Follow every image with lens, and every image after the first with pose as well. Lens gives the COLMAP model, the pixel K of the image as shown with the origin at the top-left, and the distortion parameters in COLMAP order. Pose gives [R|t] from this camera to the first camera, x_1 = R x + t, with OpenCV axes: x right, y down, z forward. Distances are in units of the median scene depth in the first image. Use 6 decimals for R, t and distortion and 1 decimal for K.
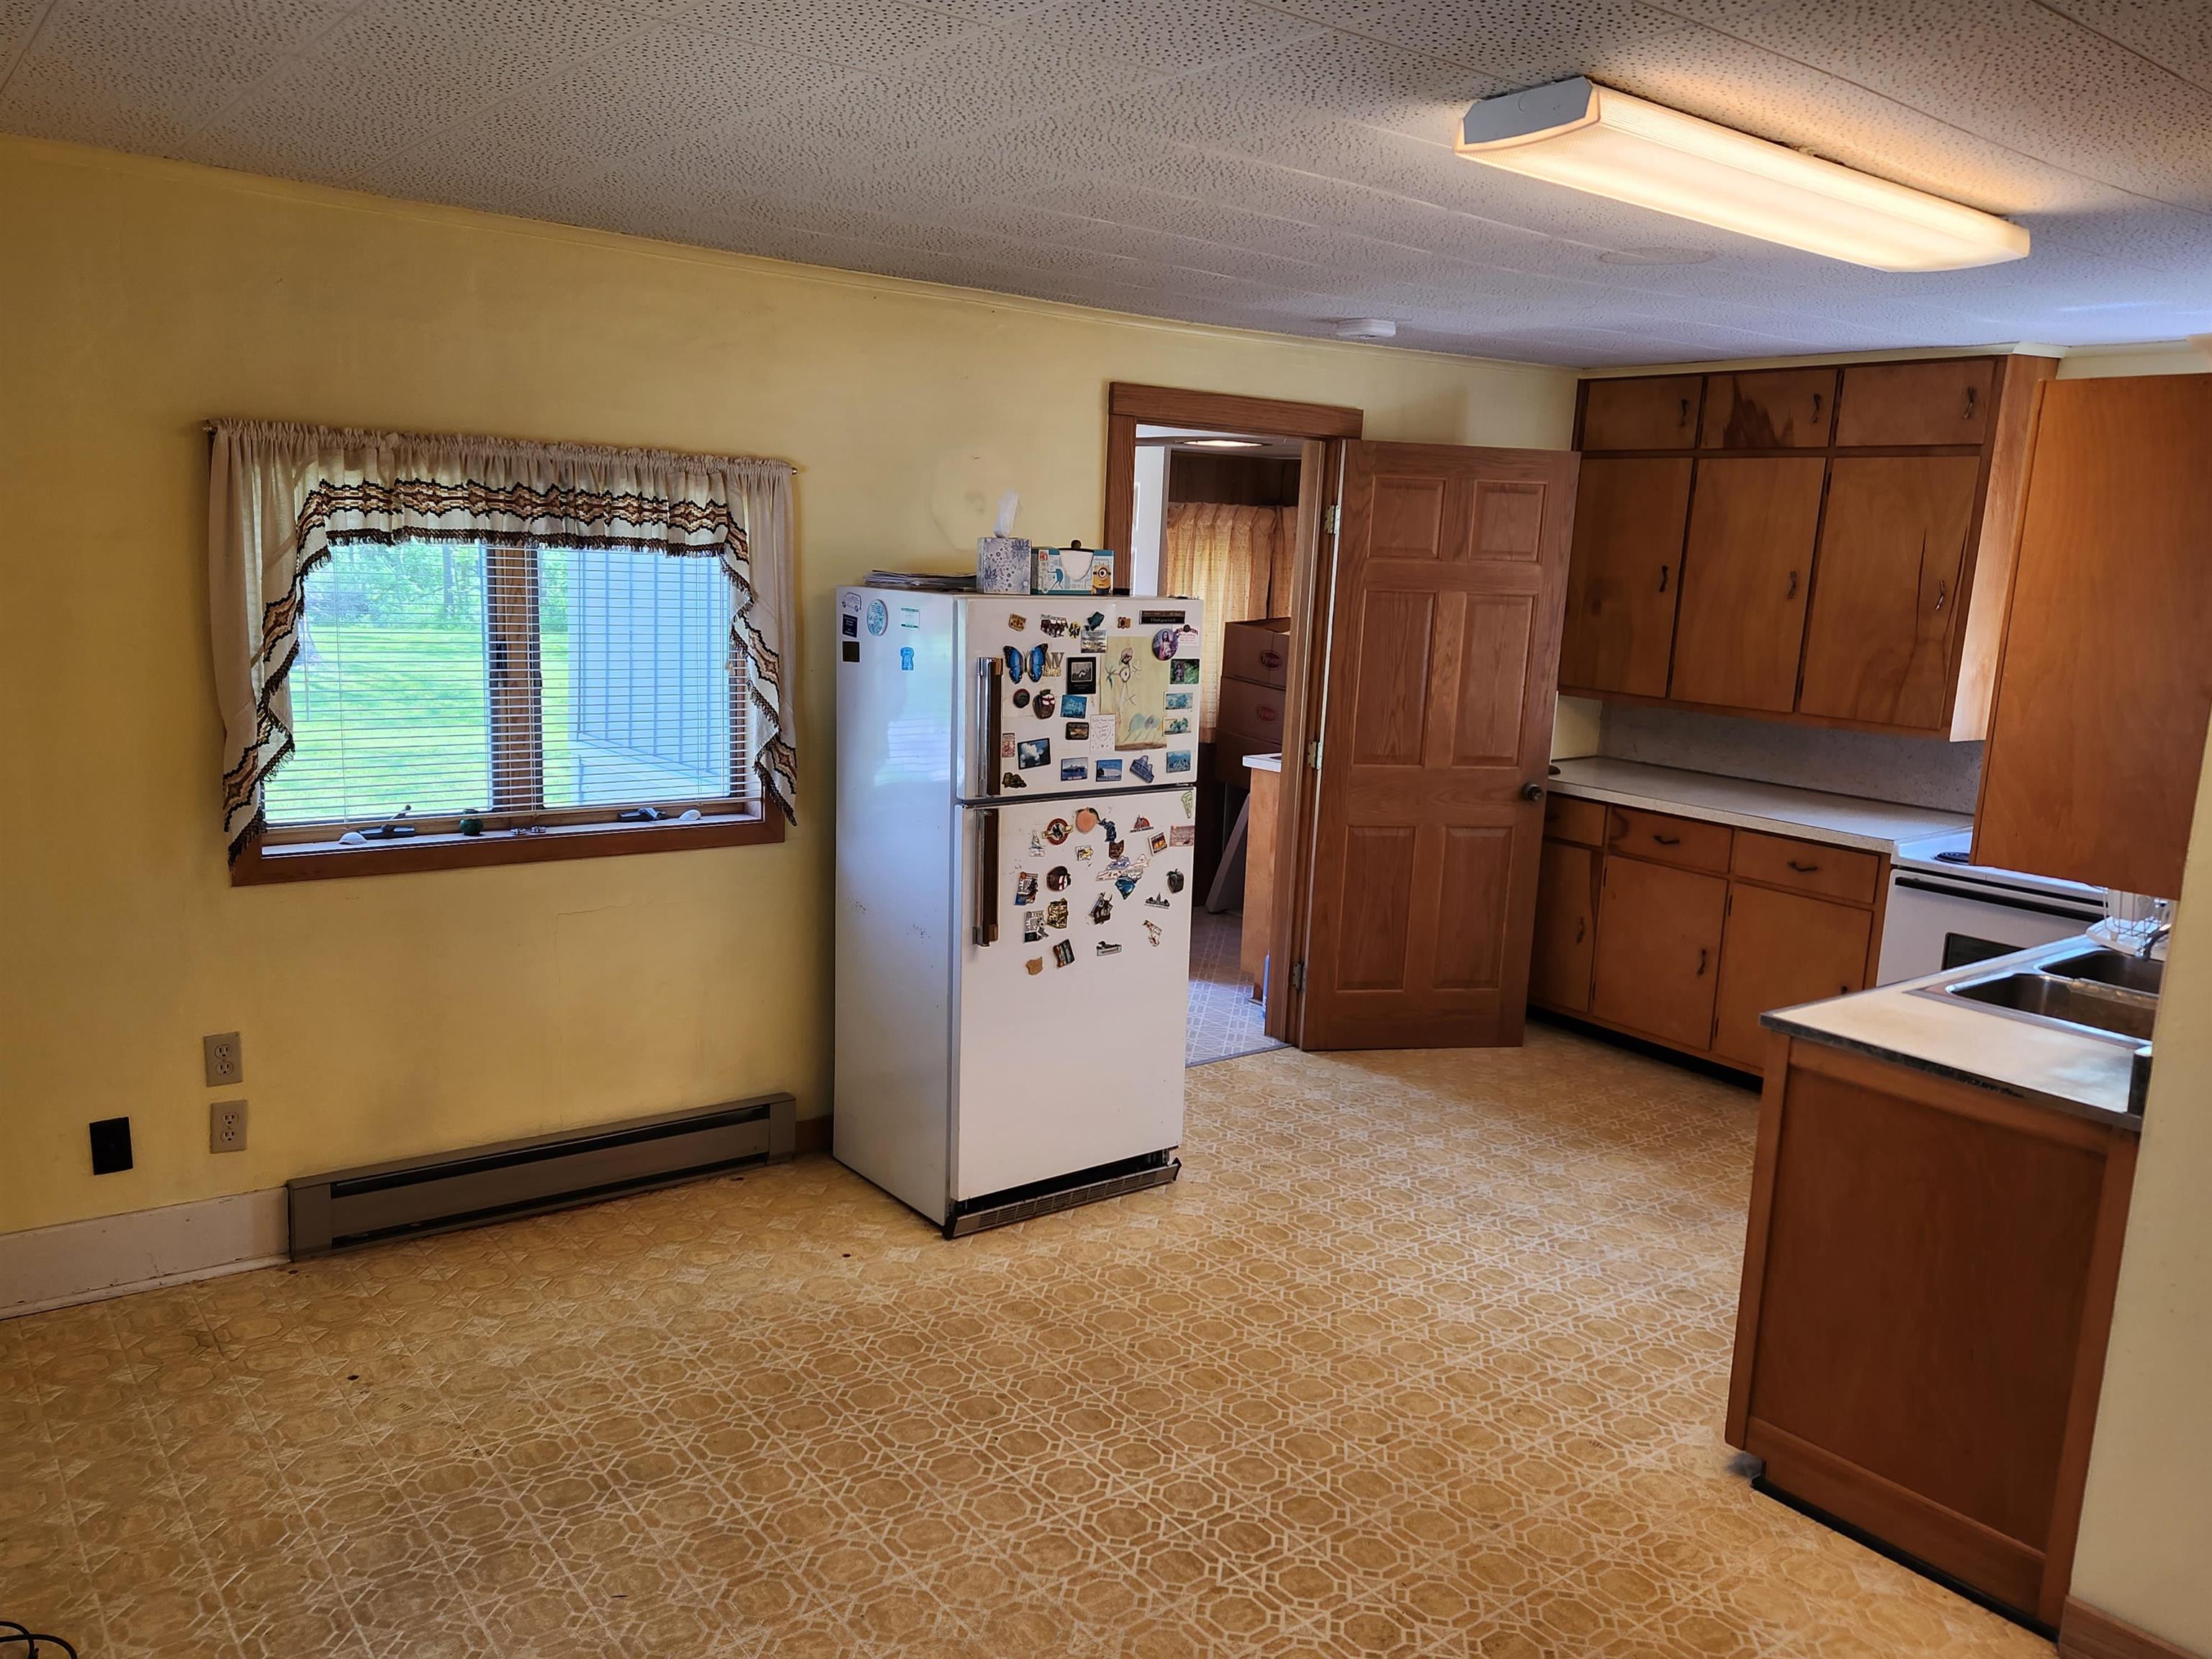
lens RADIAL K [[1663.3, 0, 1104.3], [0, 1663.3, 829.8], [0, 0, 1]] dist [0.026788, -0.007593]
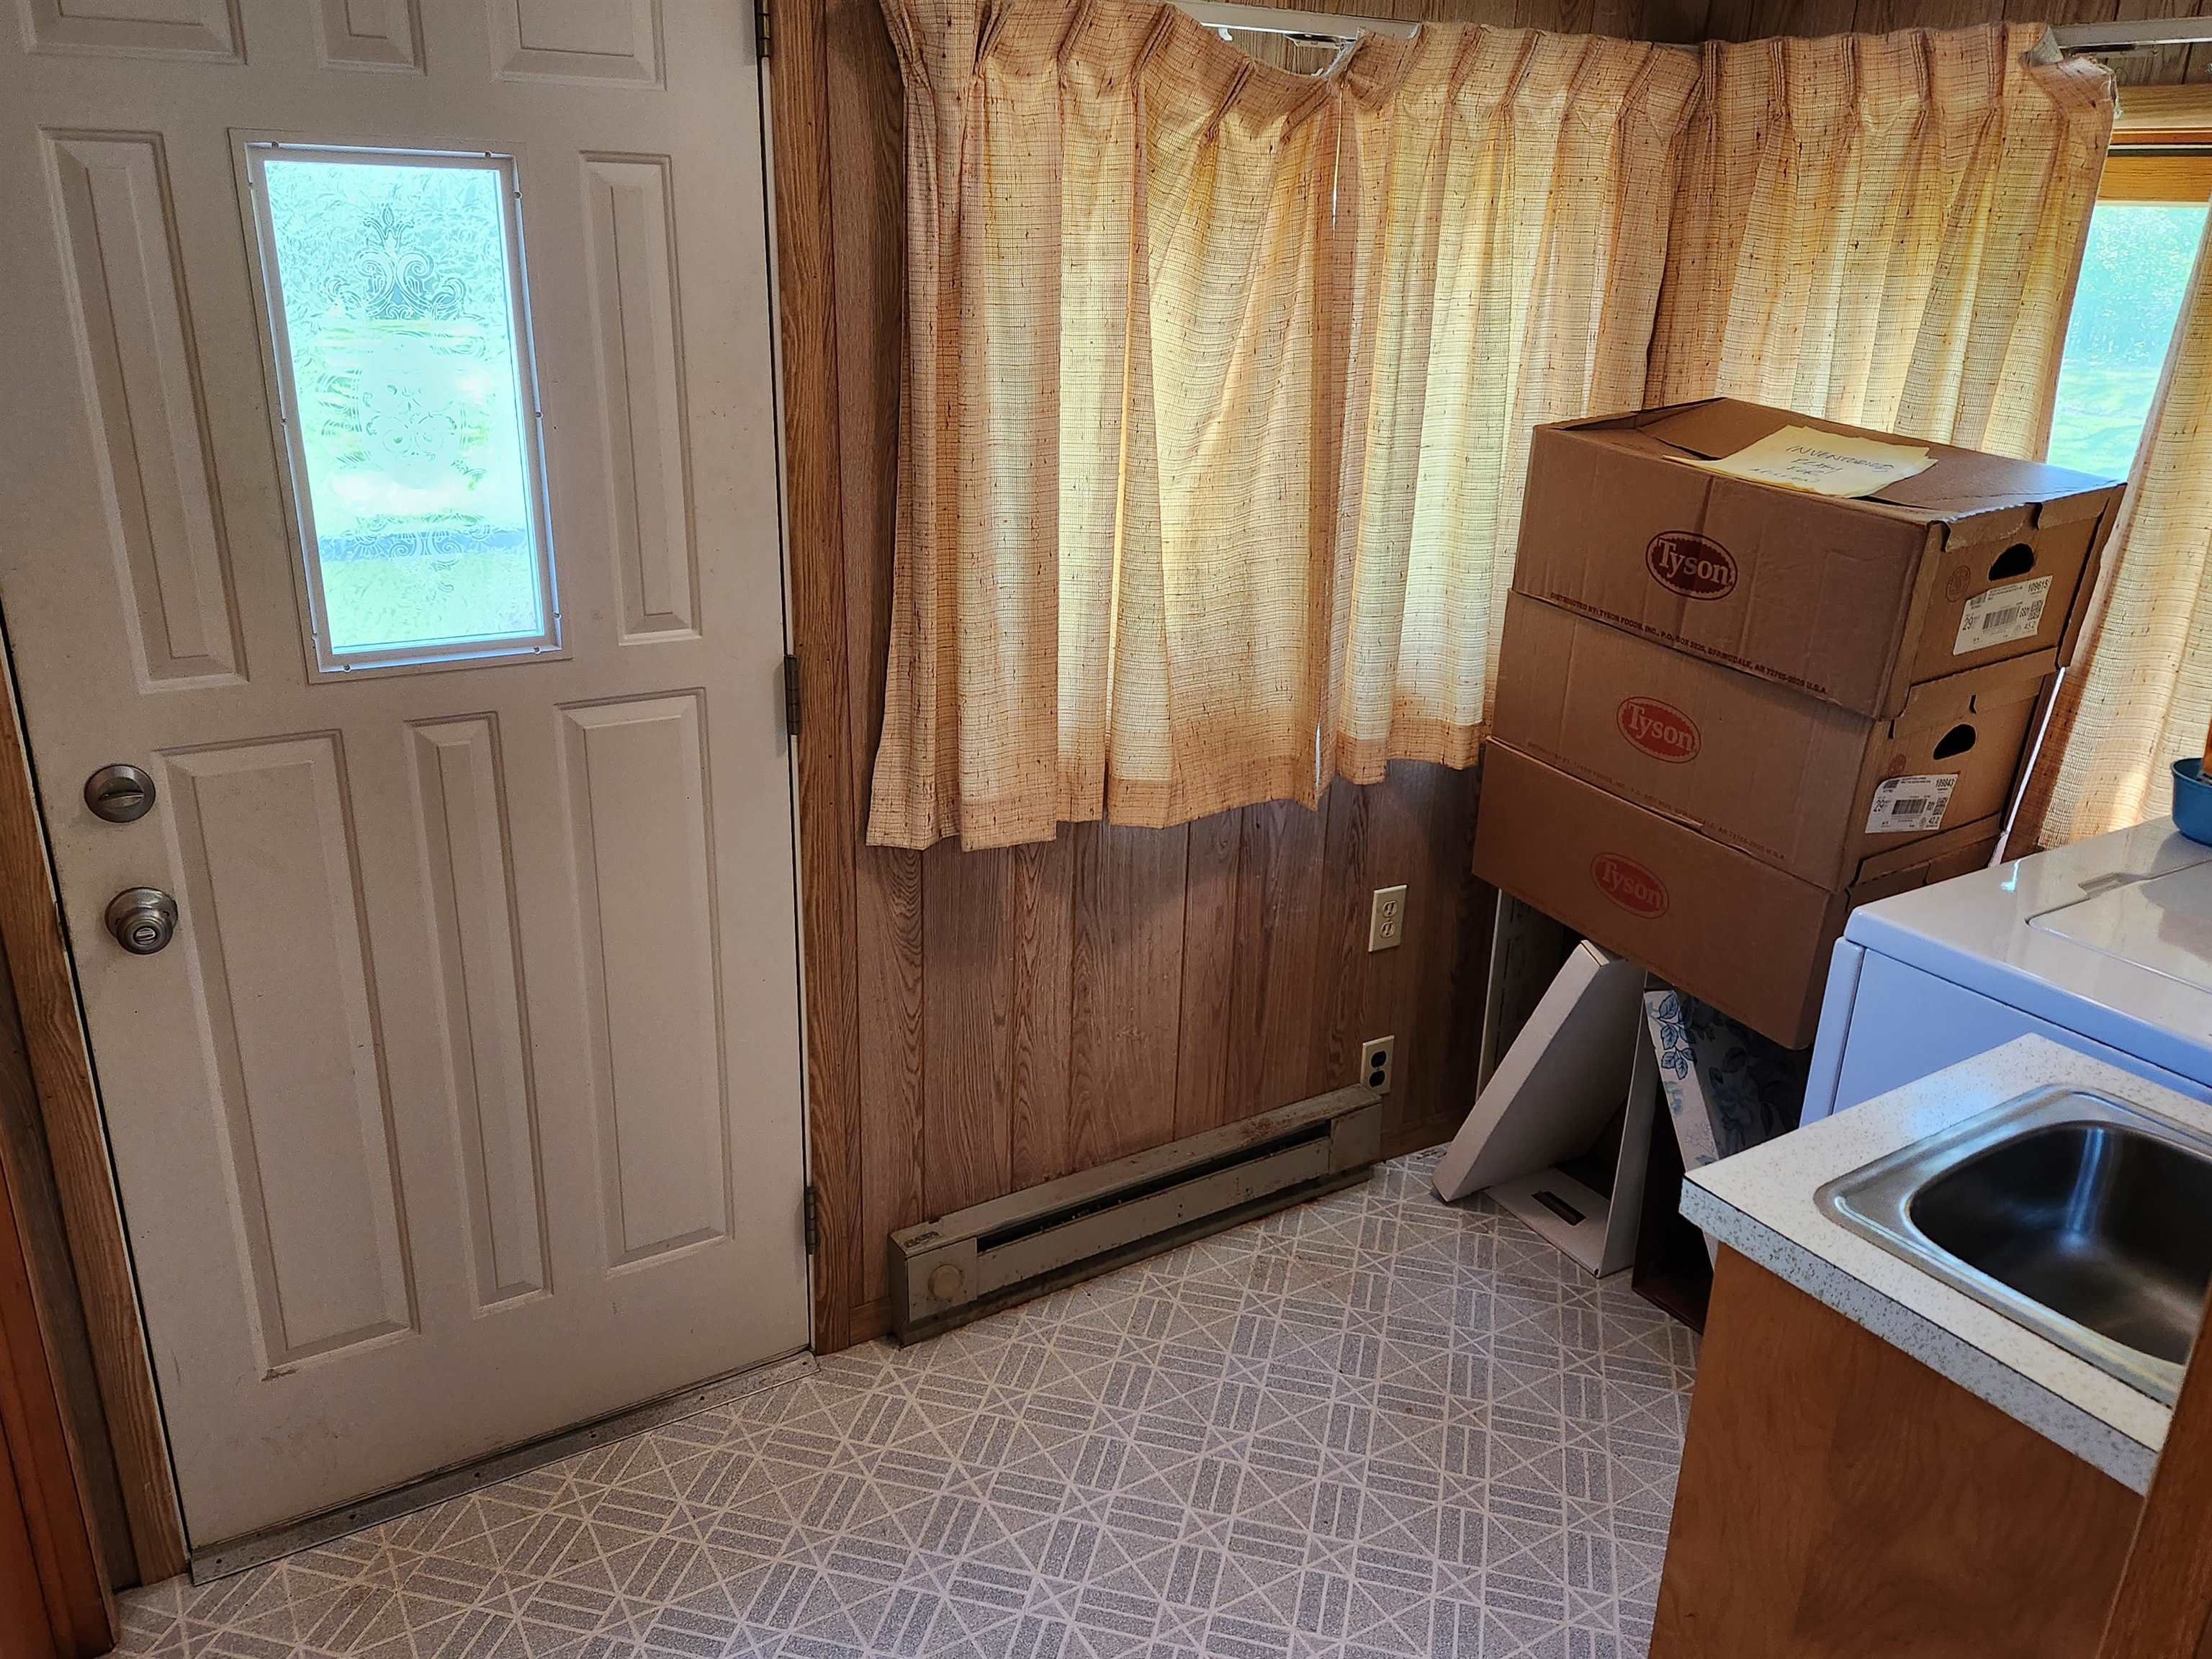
lens RADIAL K [[1663.3, 0, 1108.2], [0, 1663.3, 830.7], [0, 0, 1]] dist [0.026788, -0.007593]
pose [[0.991808, 0.025503, -0.125163, 0.032910], [-0.002797, 0.983967, 0.178329, -0.102620], [0.127705, -0.176518, 0.975978, 0.648677]]
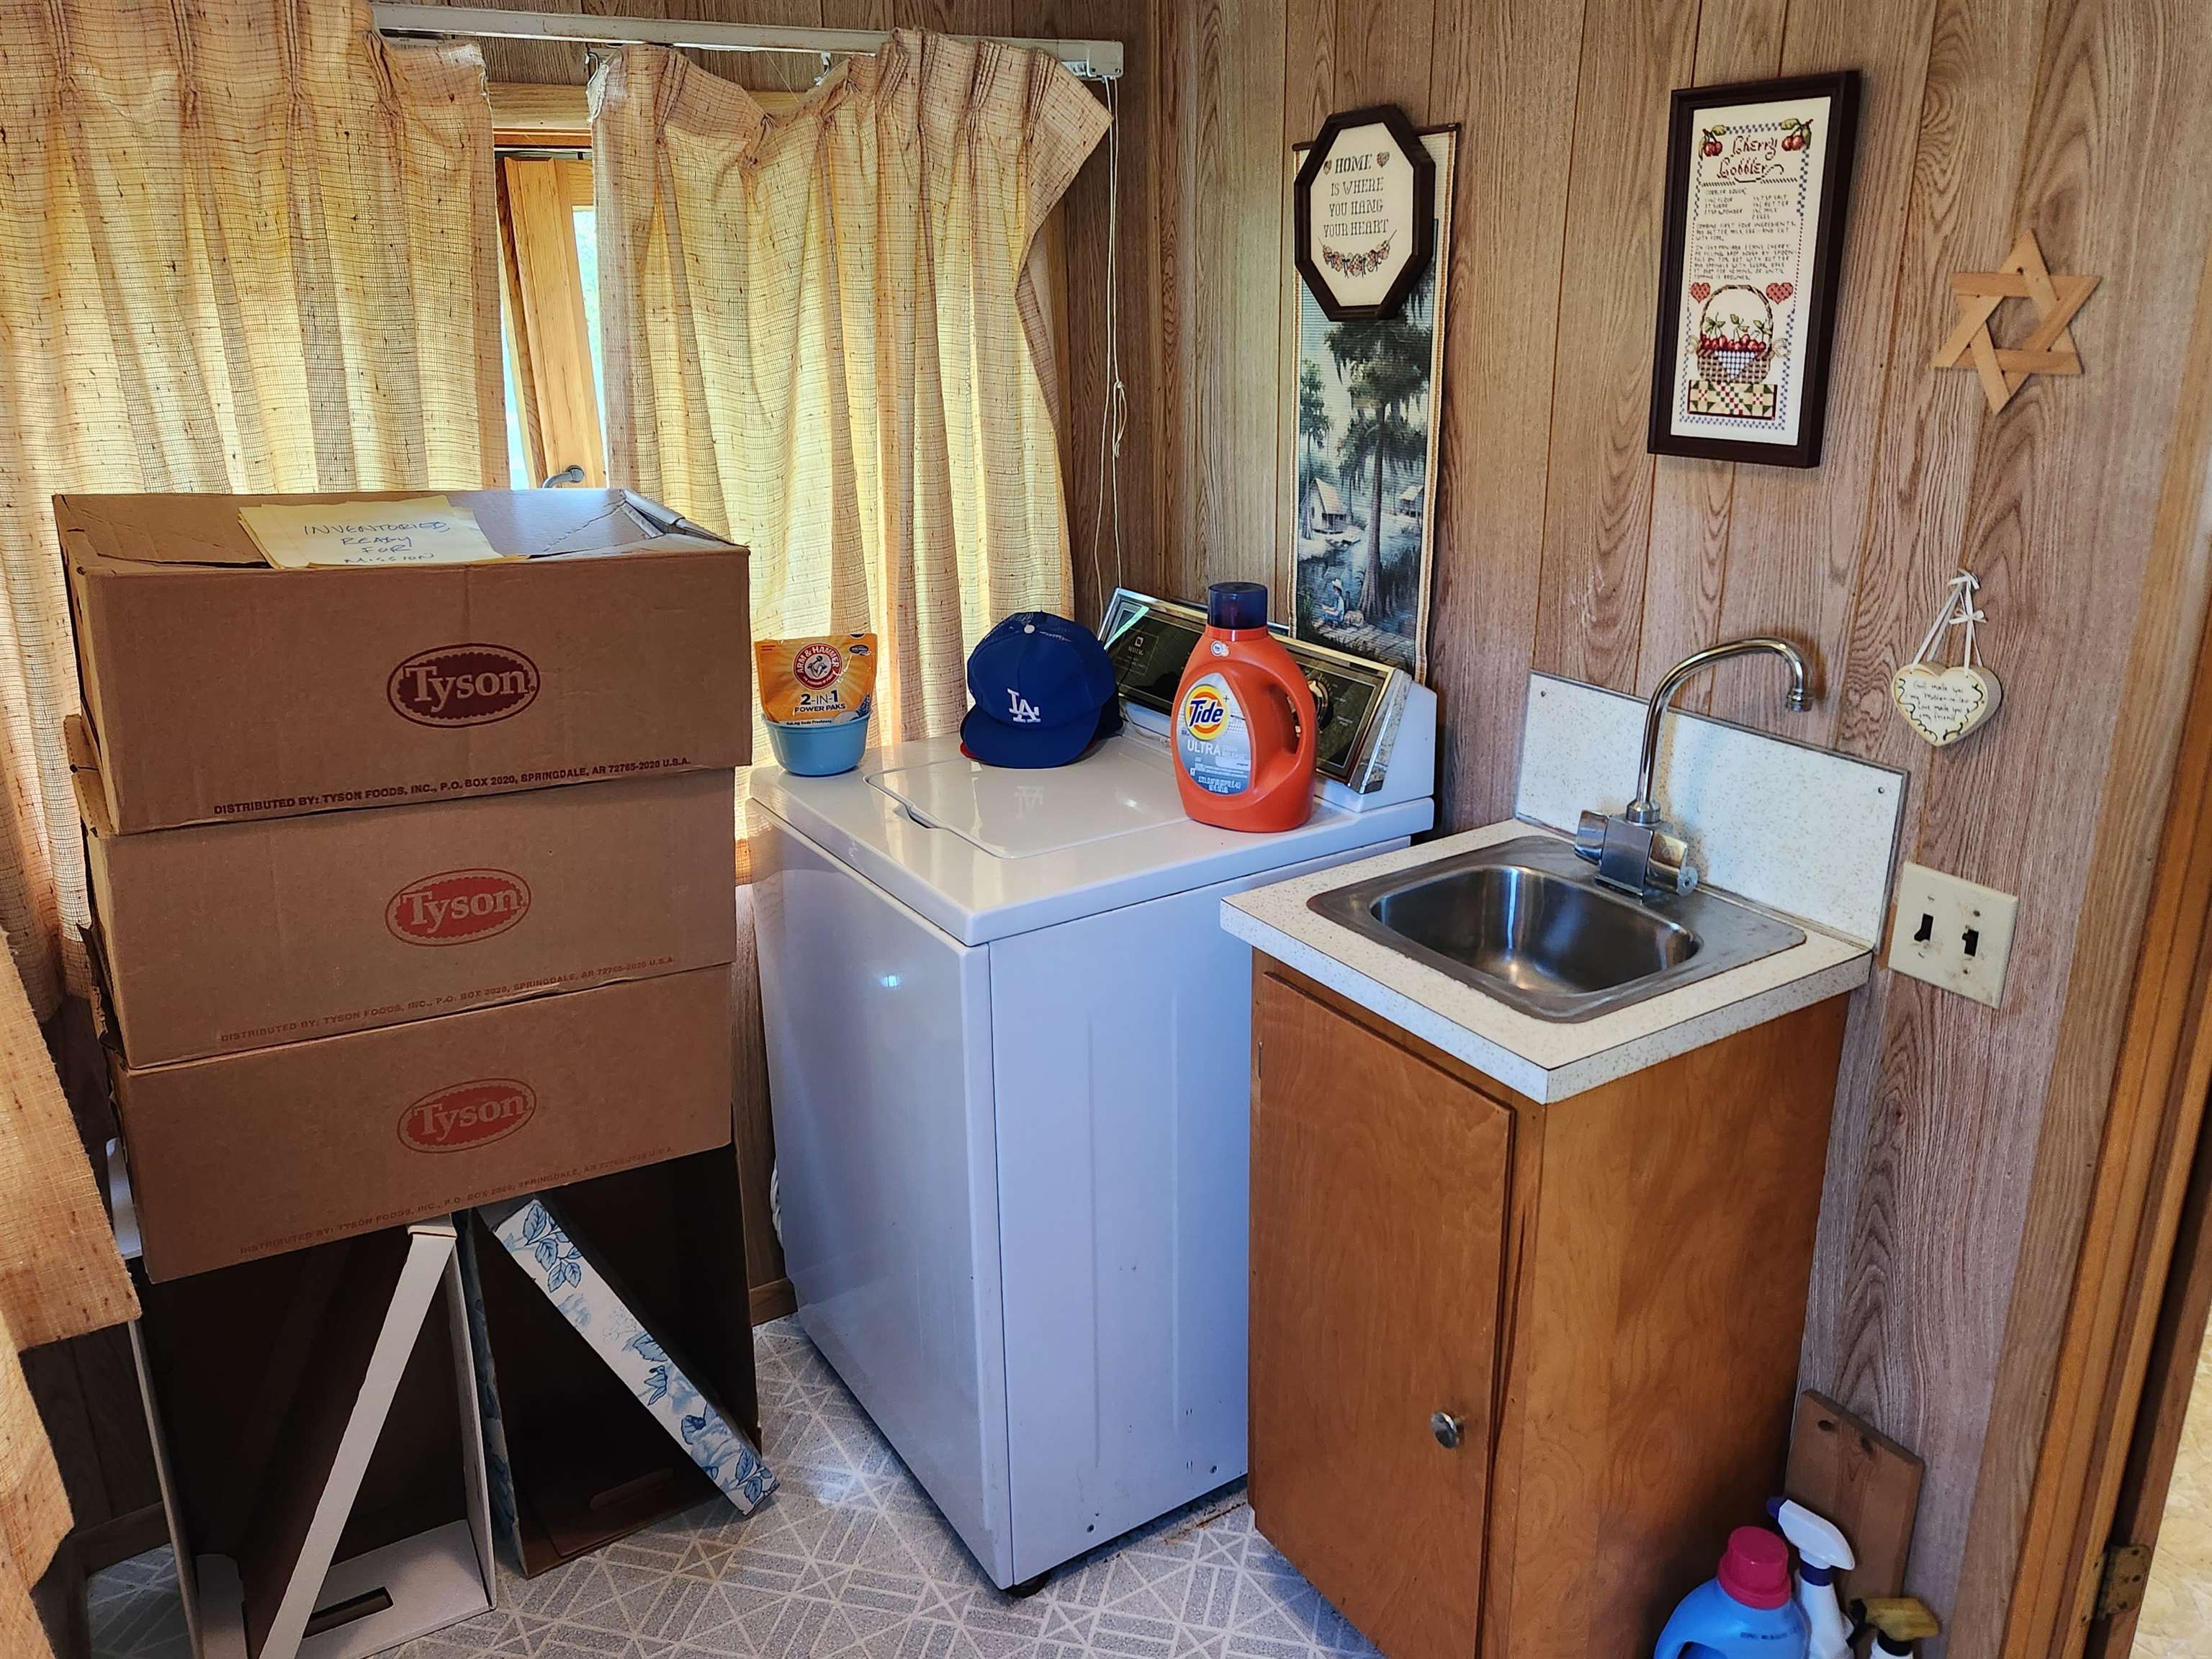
lens RADIAL K [[1663.3, 0, 1110.1], [0, 1663.3, 822.4], [0, 0, 1]] dist [0.026788, -0.007593]
pose [[0.110953, -0.362777, 0.925247, -0.101632], [0.187154, 0.921965, 0.339047, -0.137785], [-0.976044, 0.135546, 0.170190, 0.831427]]
